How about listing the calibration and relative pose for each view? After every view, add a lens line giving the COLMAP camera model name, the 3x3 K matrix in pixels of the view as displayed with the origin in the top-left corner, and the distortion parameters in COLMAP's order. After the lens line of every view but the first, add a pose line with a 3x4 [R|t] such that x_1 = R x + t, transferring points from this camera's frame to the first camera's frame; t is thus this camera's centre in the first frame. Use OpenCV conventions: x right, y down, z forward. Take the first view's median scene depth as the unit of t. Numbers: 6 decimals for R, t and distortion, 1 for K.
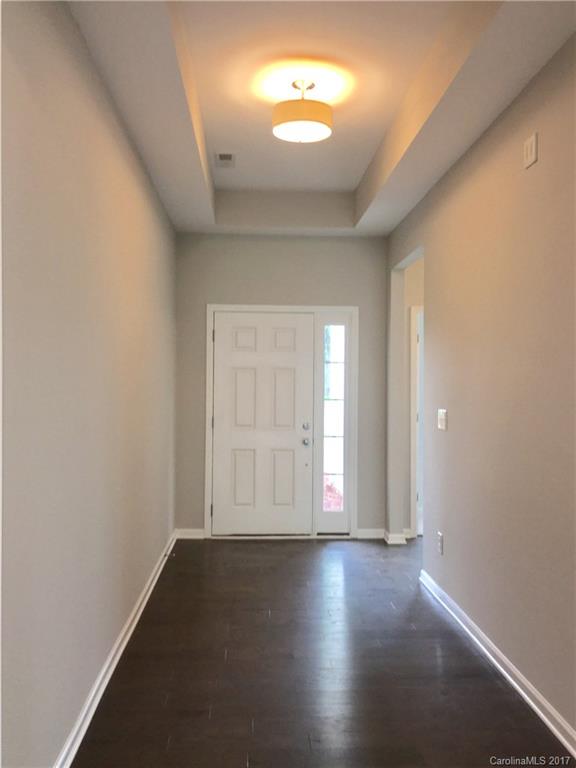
lens RADIAL K [[659.7, 0, 288.0], [0, 659.7, 384.0], [0, 0, 1]] dist [0.008313, -0.001292]
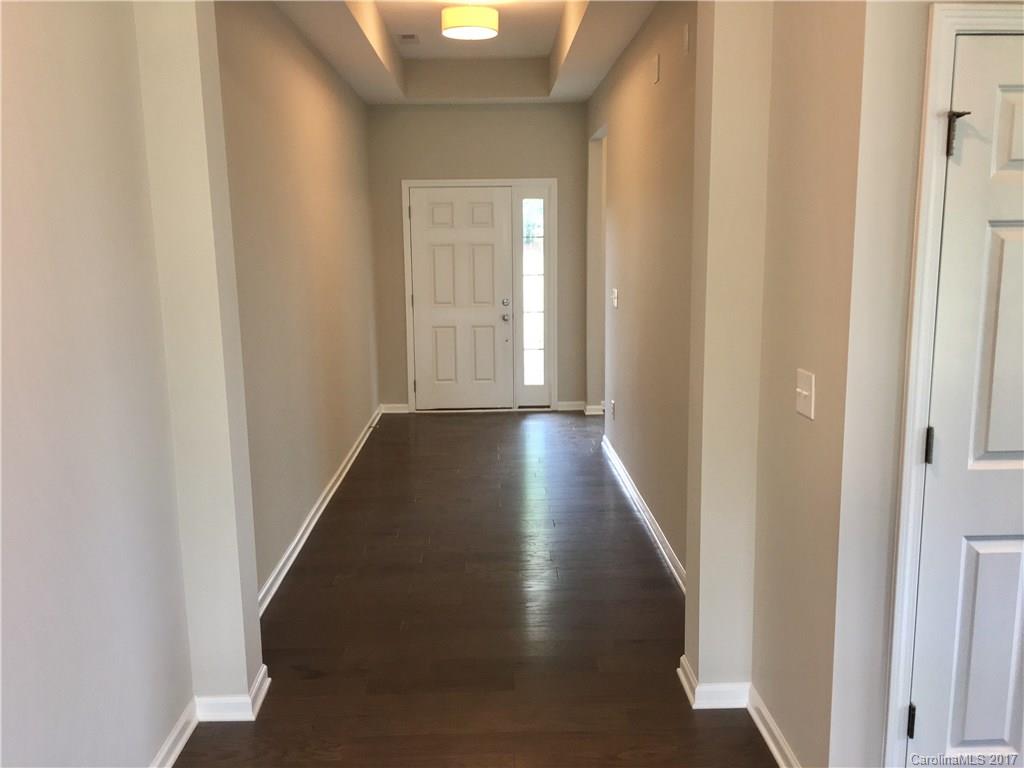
lens RADIAL K [[879.6, 0, 512.0], [0, 879.6, 384.0], [0, 0, 1]] dist [0.008313, -0.001292]
pose [[0.998722, -0.015873, -0.047975, 0.100937], [0.024120, 0.983994, 0.176559, -0.050054], [0.044405, -0.177491, 0.983120, -0.340703]]
